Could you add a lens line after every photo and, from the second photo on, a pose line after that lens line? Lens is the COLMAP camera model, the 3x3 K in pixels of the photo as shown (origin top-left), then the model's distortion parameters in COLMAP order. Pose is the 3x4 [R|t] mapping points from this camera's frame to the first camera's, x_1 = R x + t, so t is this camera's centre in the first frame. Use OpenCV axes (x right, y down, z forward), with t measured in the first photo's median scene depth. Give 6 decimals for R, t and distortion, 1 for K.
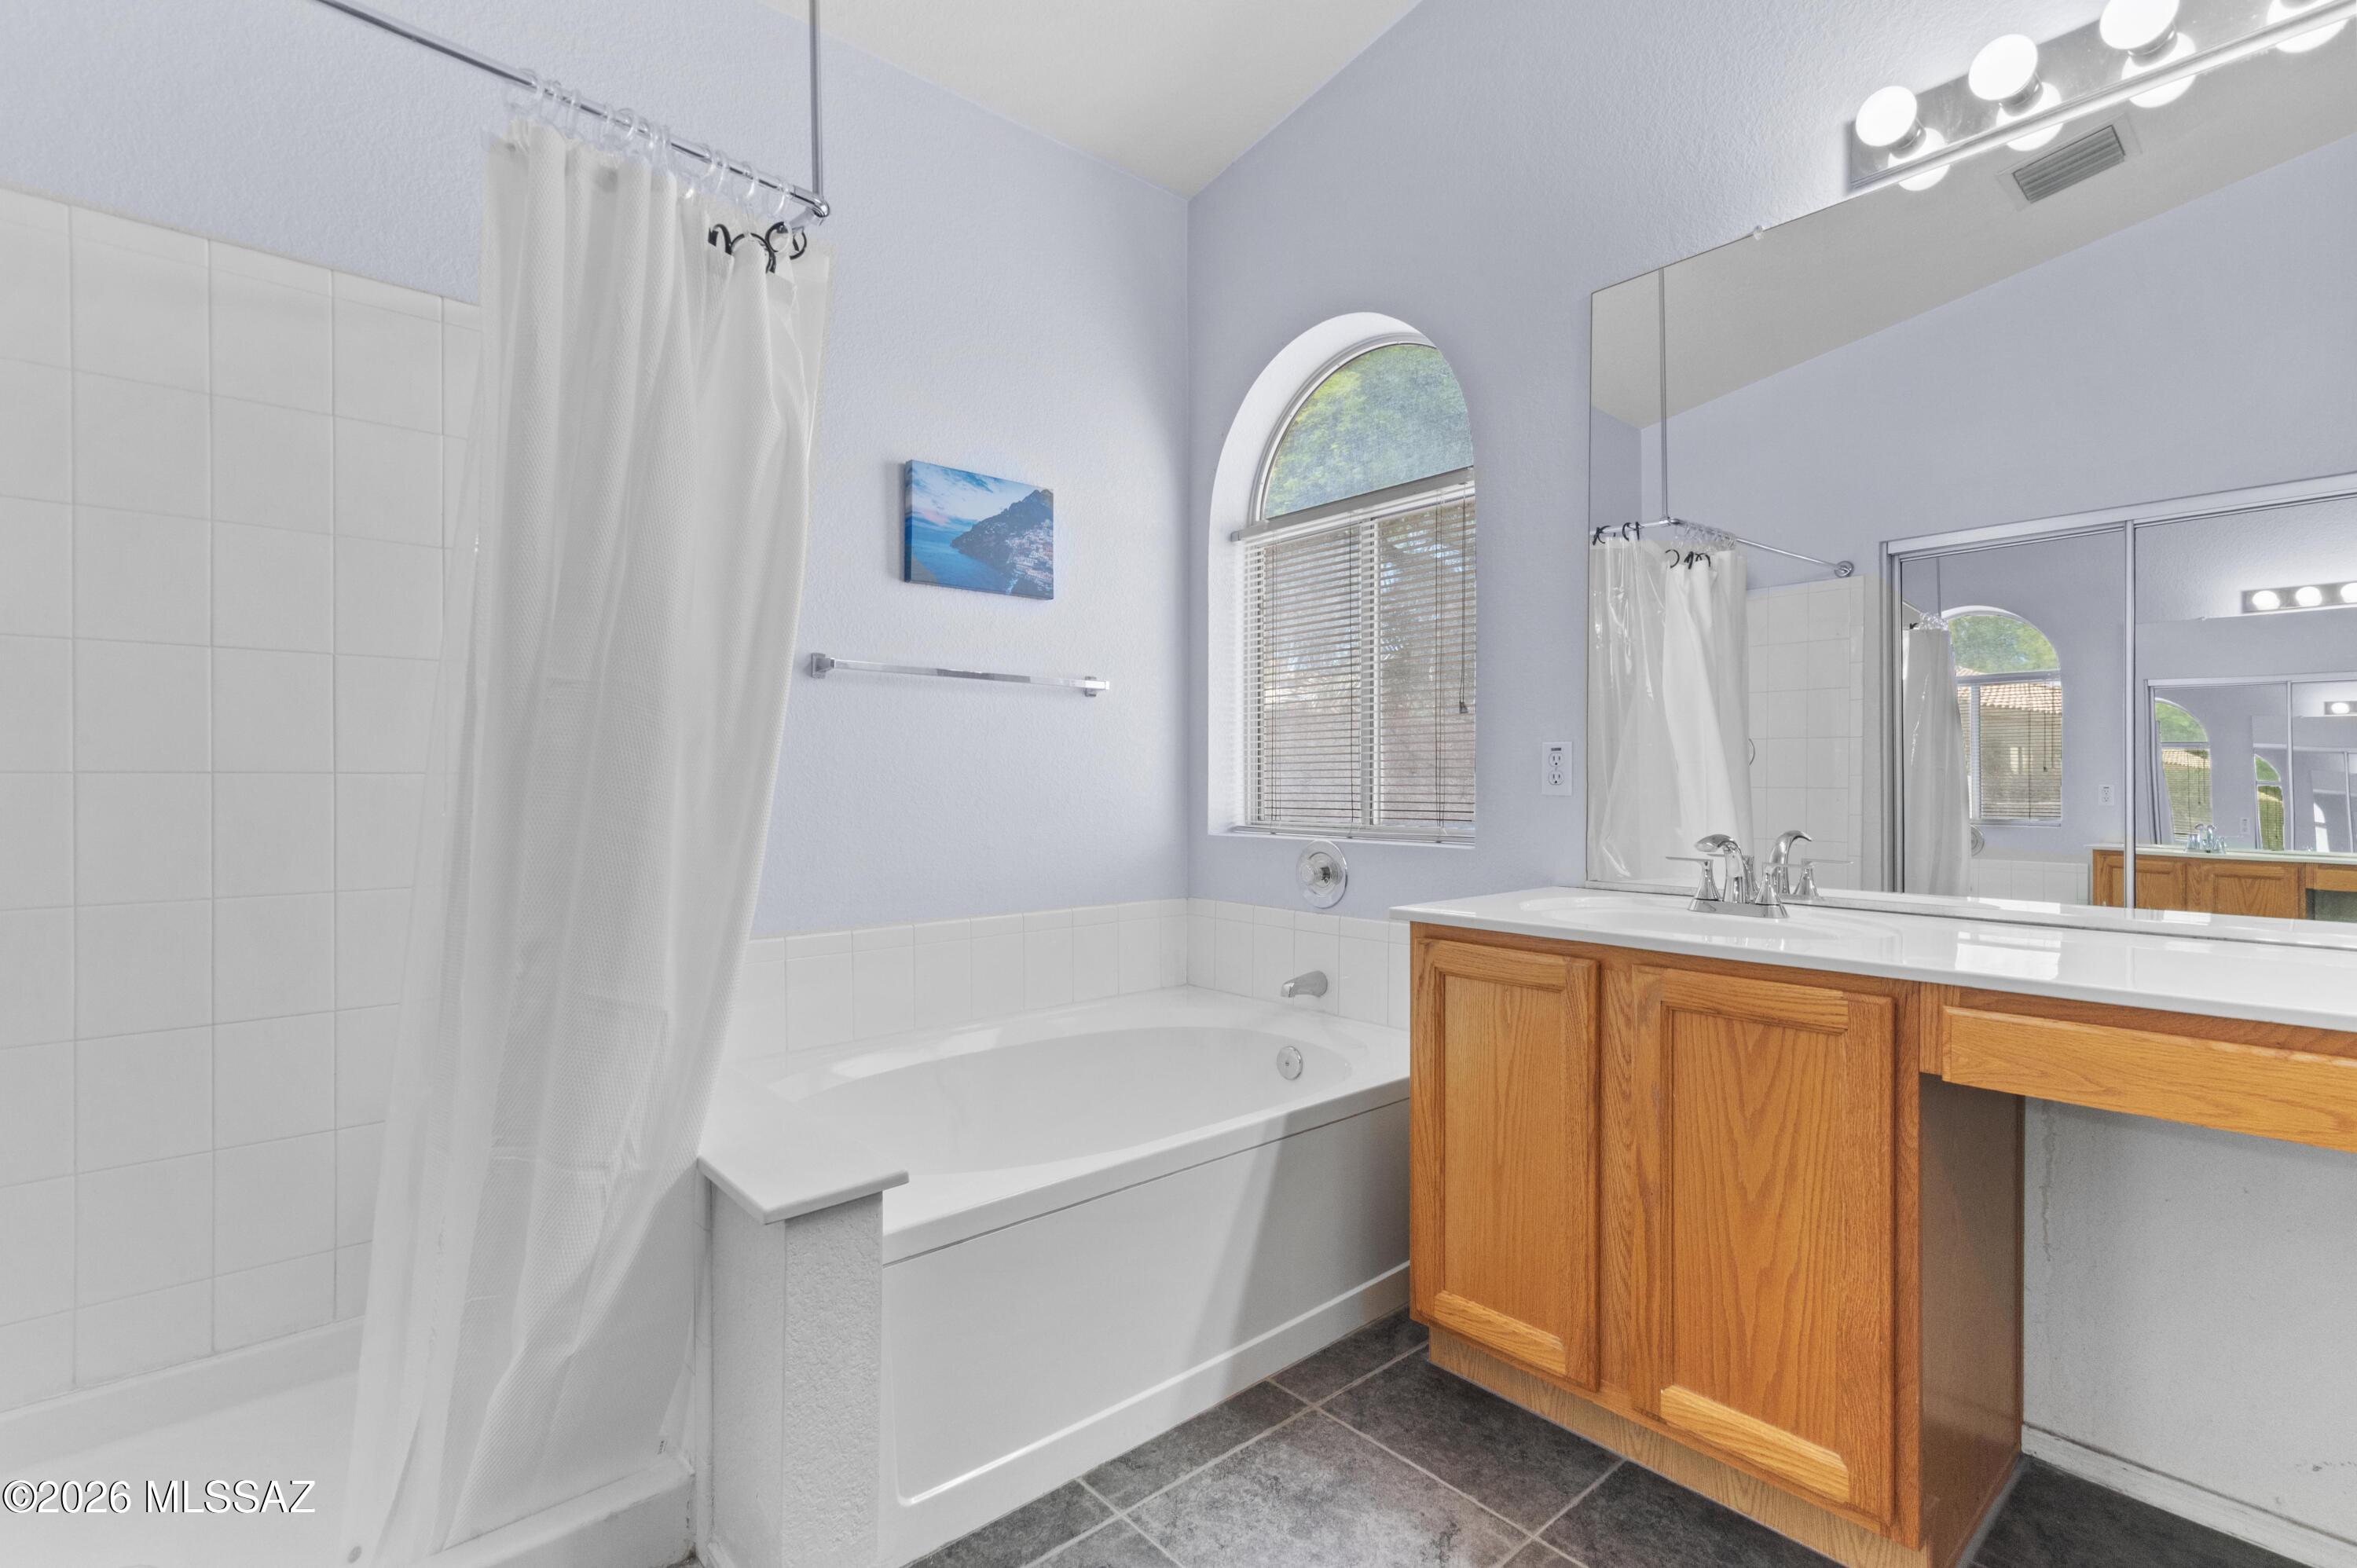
lens RADIAL K [[1069.1, 0, 1190.3], [0, 1069.1, 785.2], [0, 0, 1]] dist [0.012170, -0.001373]
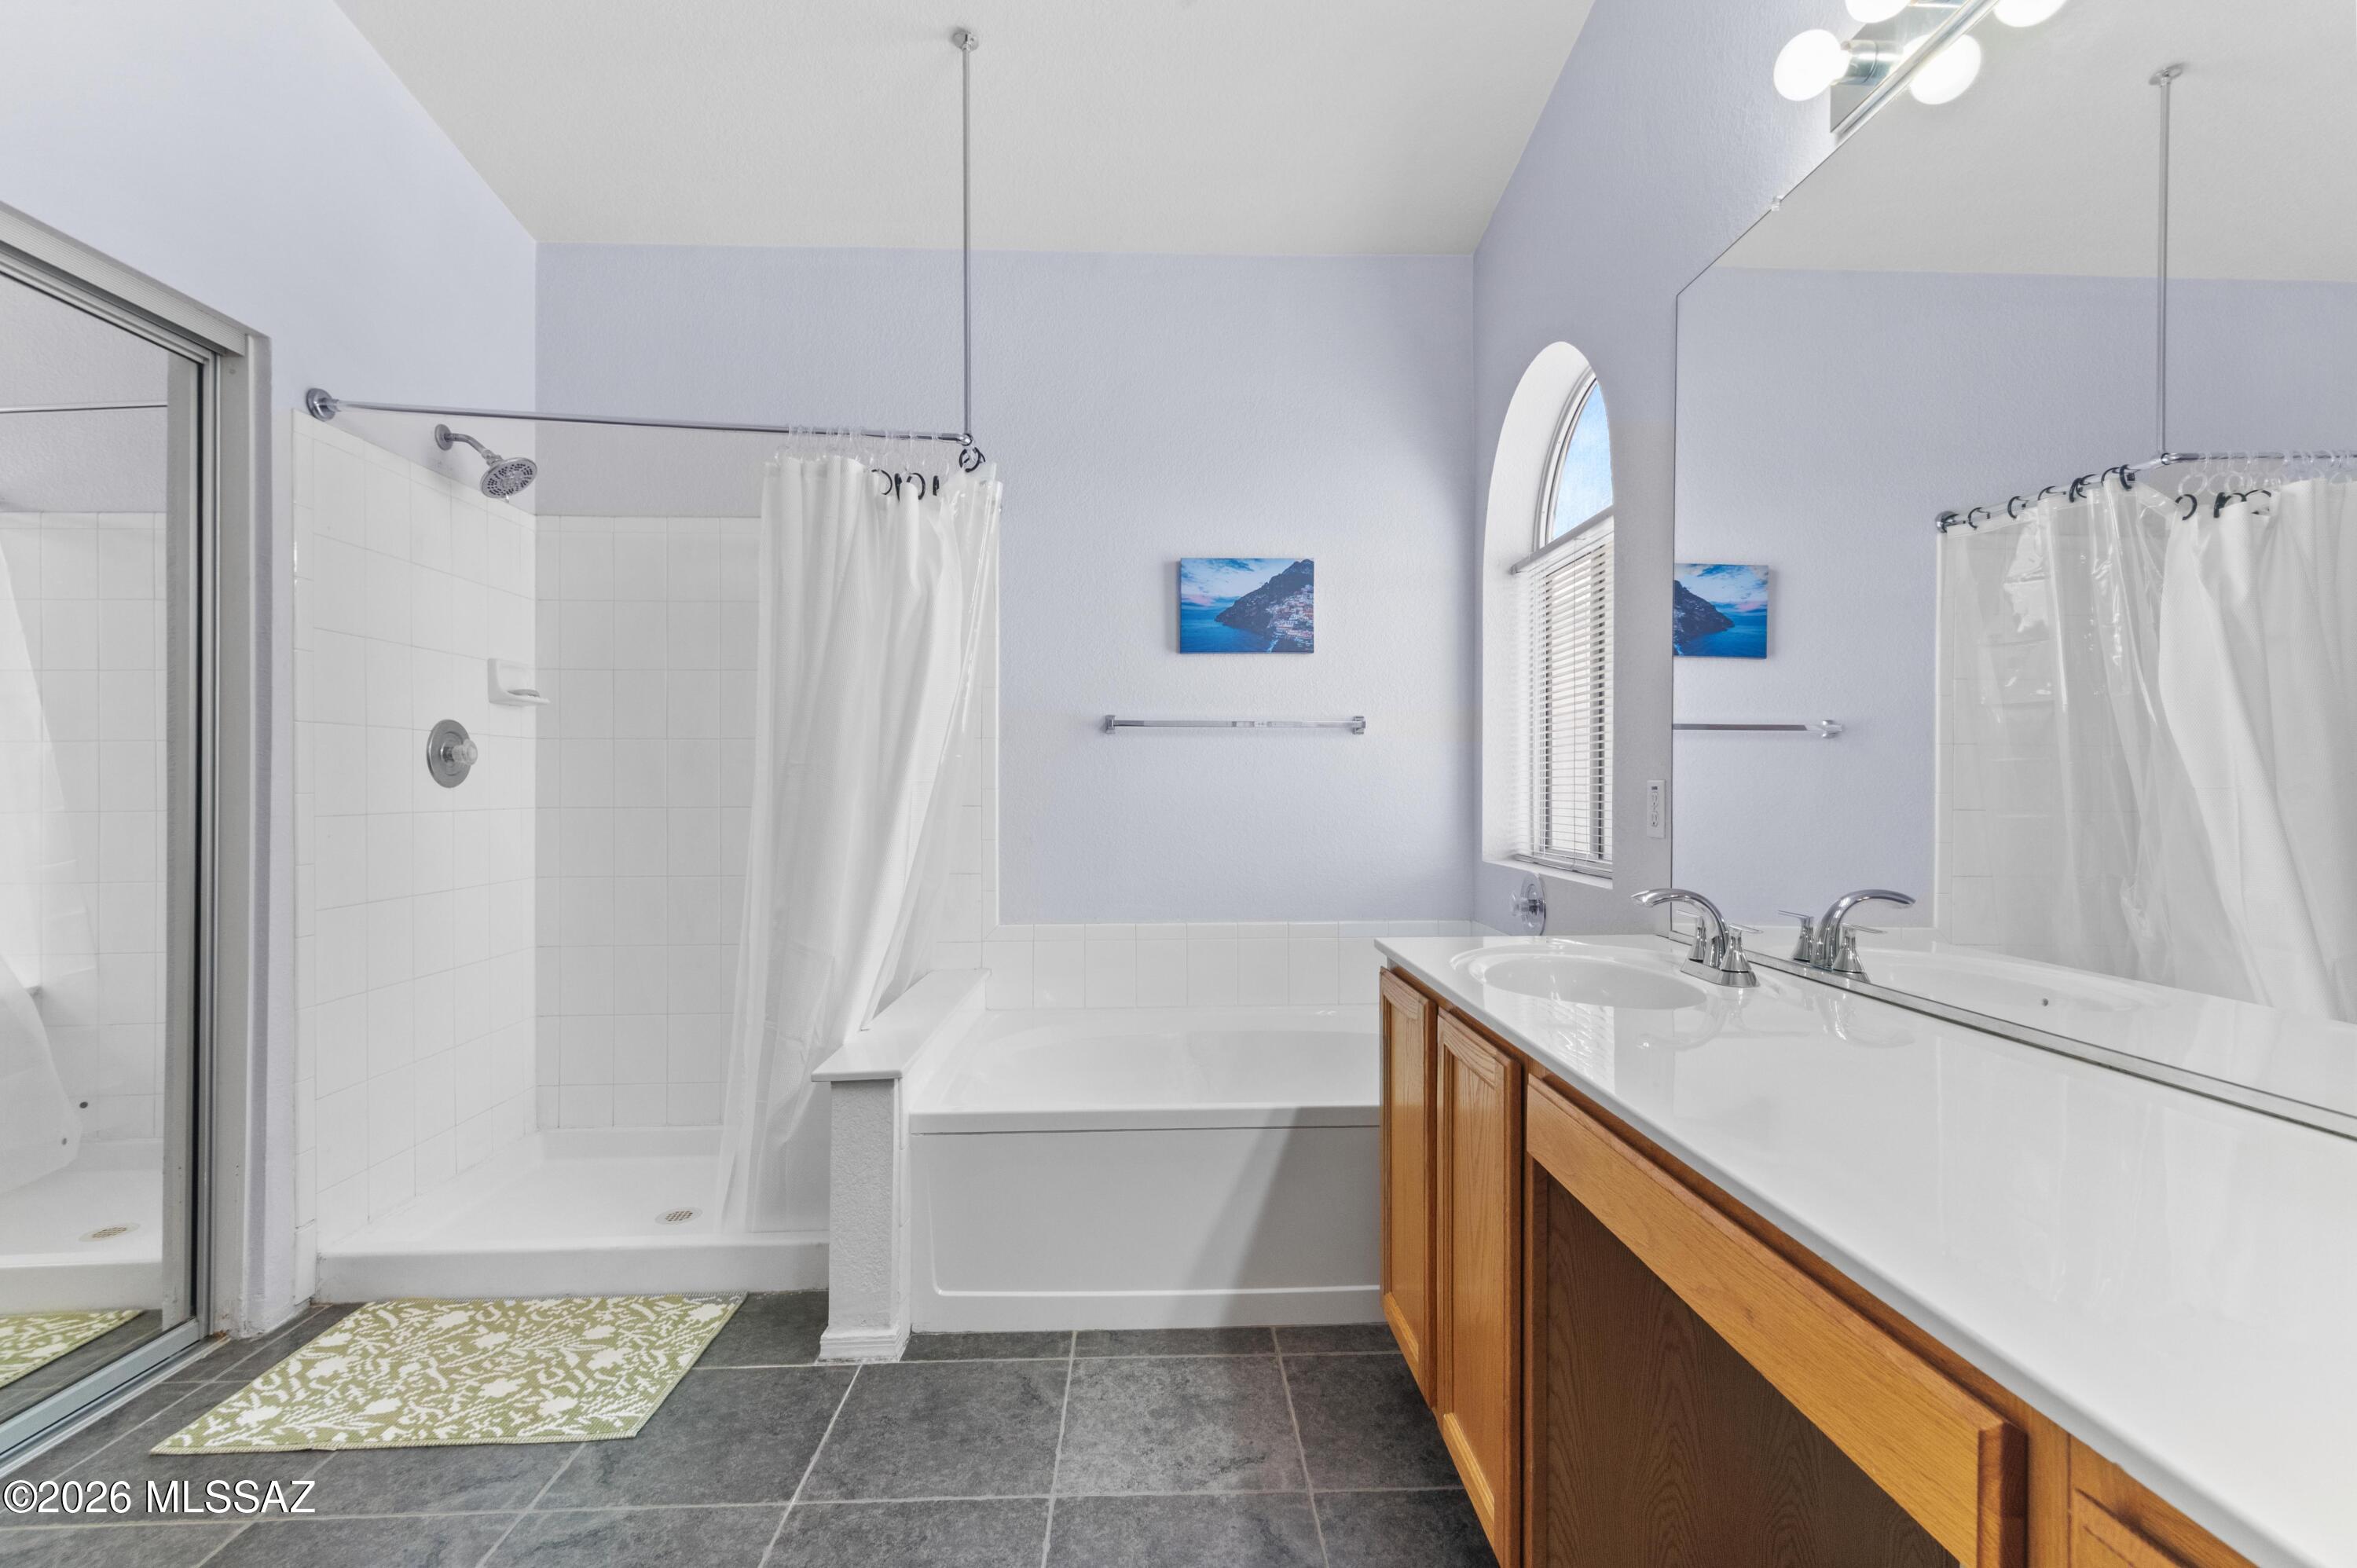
lens RADIAL K [[1069.1, 0, 1185.3], [0, 1069.1, 787.3], [0, 0, 1]] dist [0.012170, -0.001373]
pose [[0.778956, -0.000610, -0.627079, 0.721852], [-0.000845, 0.999998, -0.002022, -0.038394], [0.627079, 0.002105, 0.778953, 0.017895]]
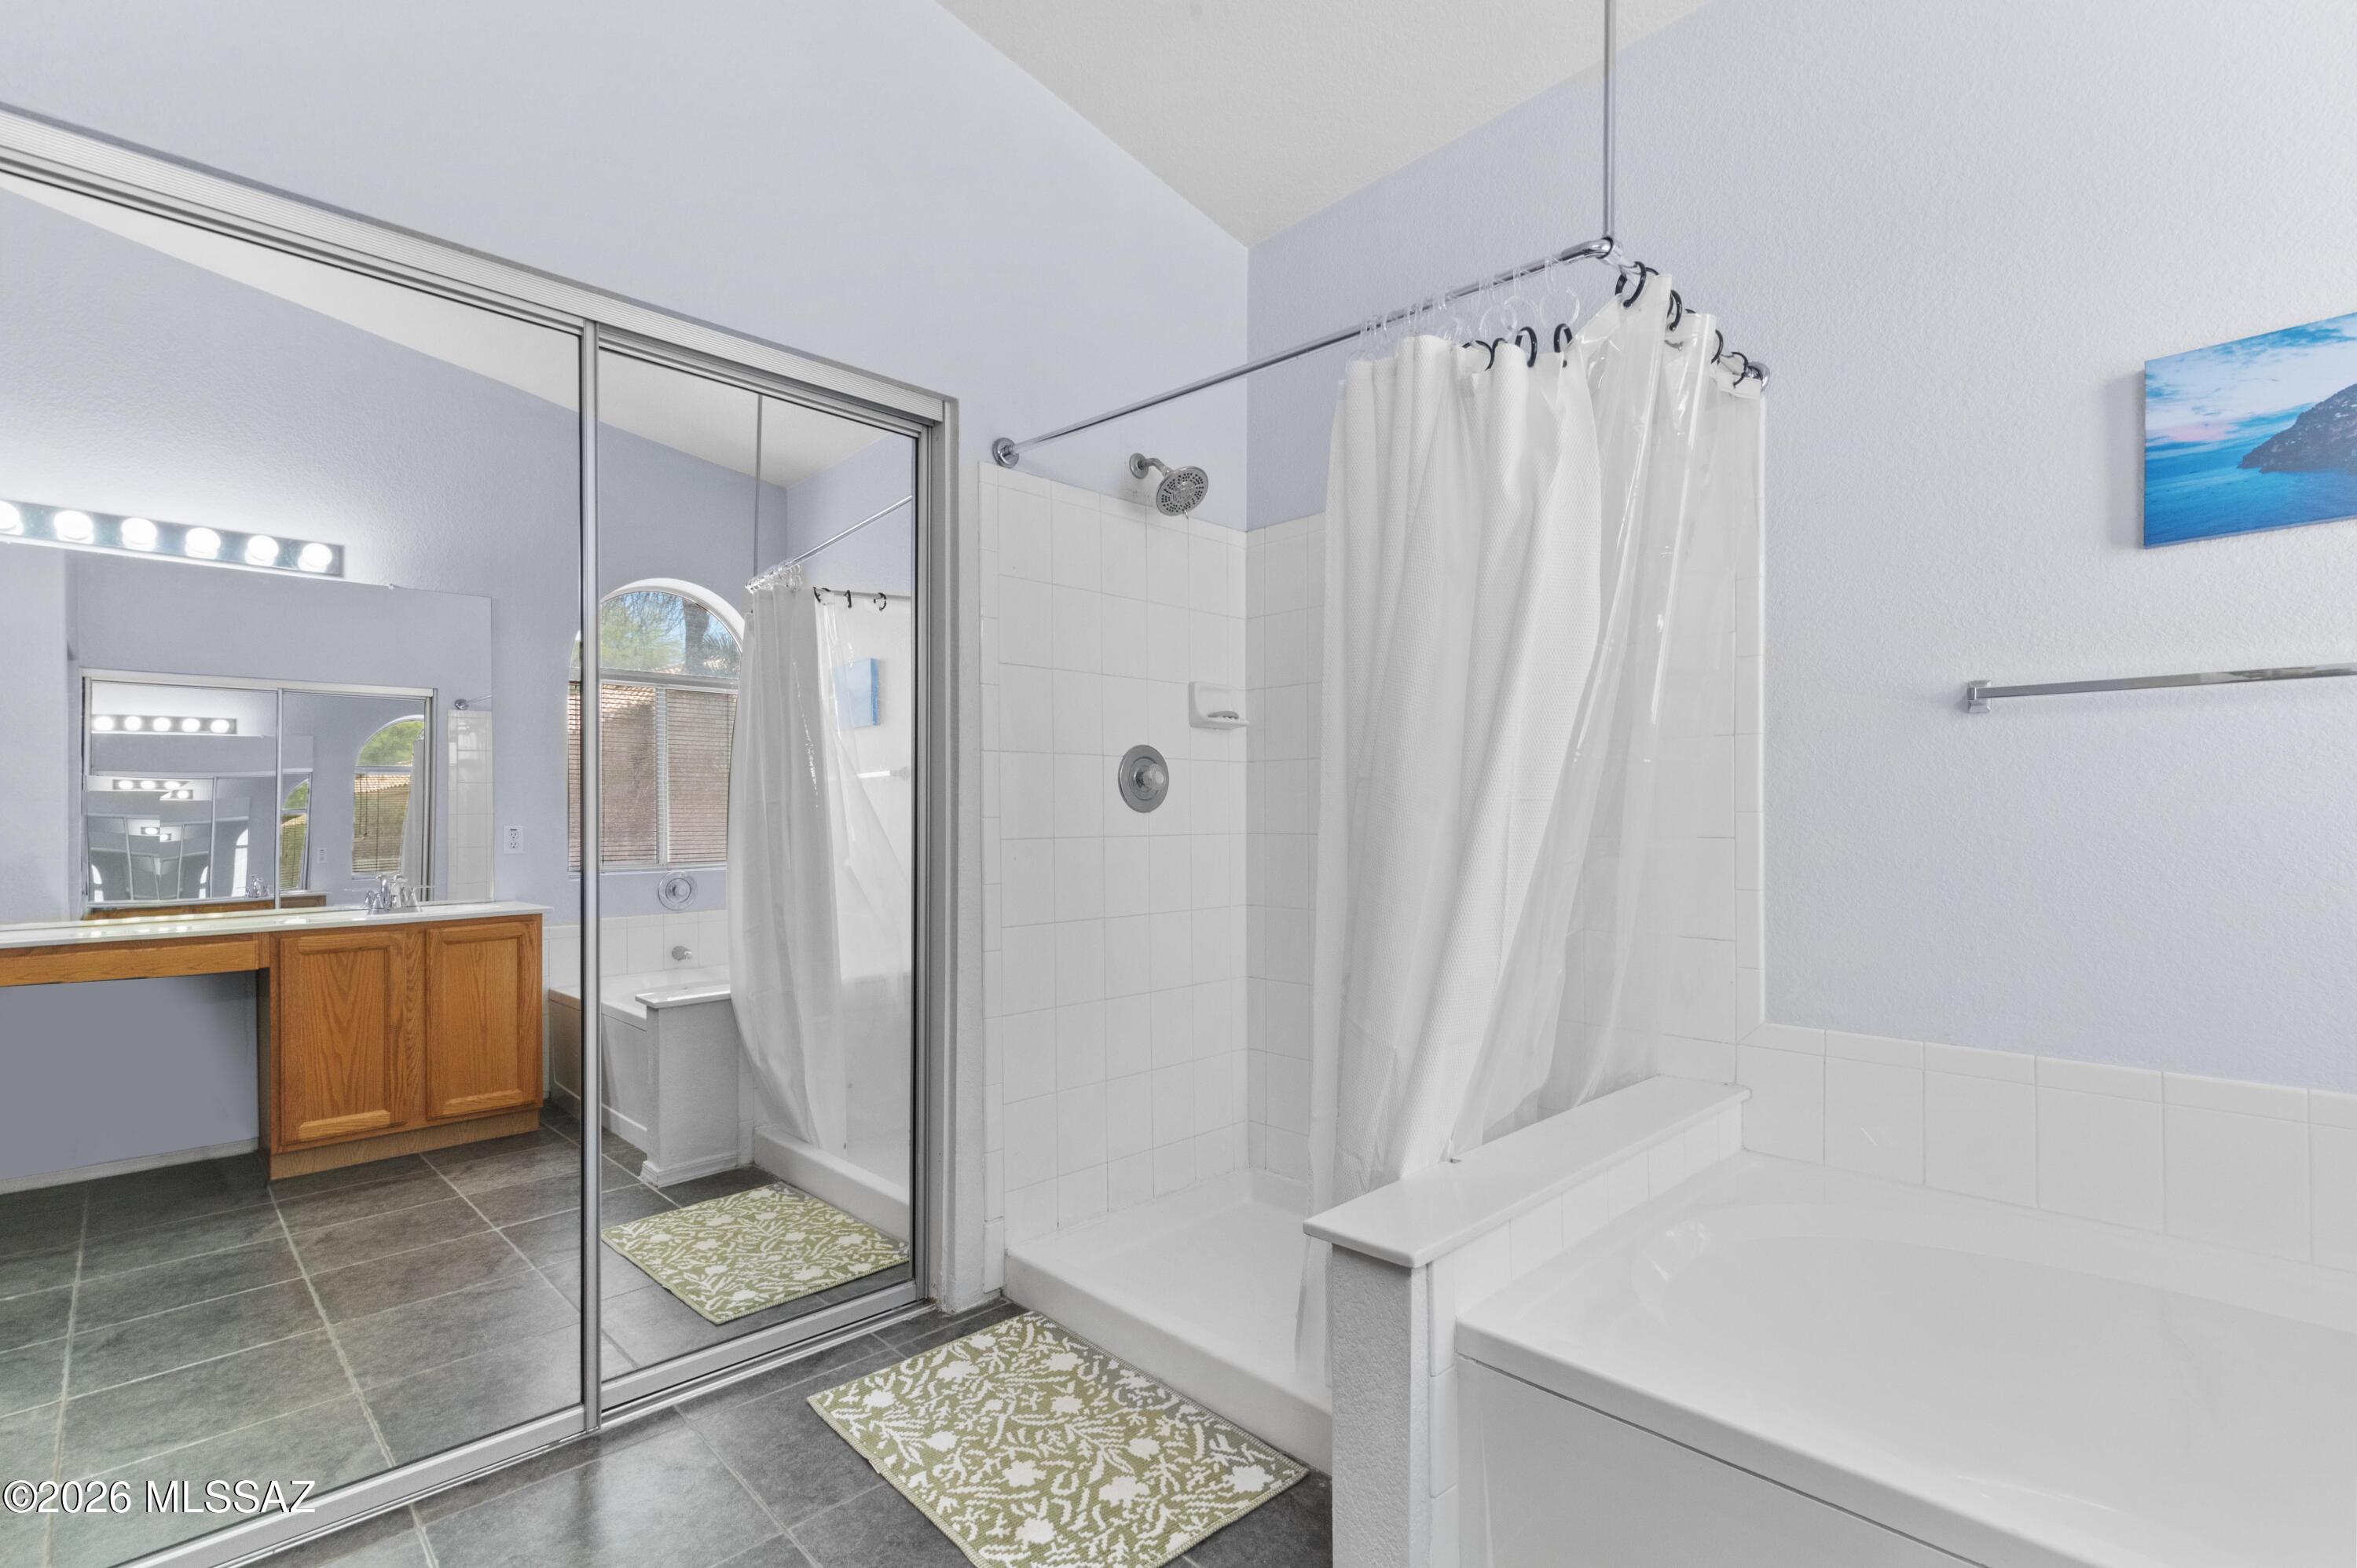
lens RADIAL K [[1069.1, 0, 1195.9], [0, 1069.1, 813.2], [0, 0, 1]] dist [0.012170, -0.001373]
pose [[0.044397, -0.012425, -0.998937, 0.497135], [-0.004740, 0.999909, -0.012647, -0.021304], [0.999003, 0.005297, 0.044334, 0.520371]]
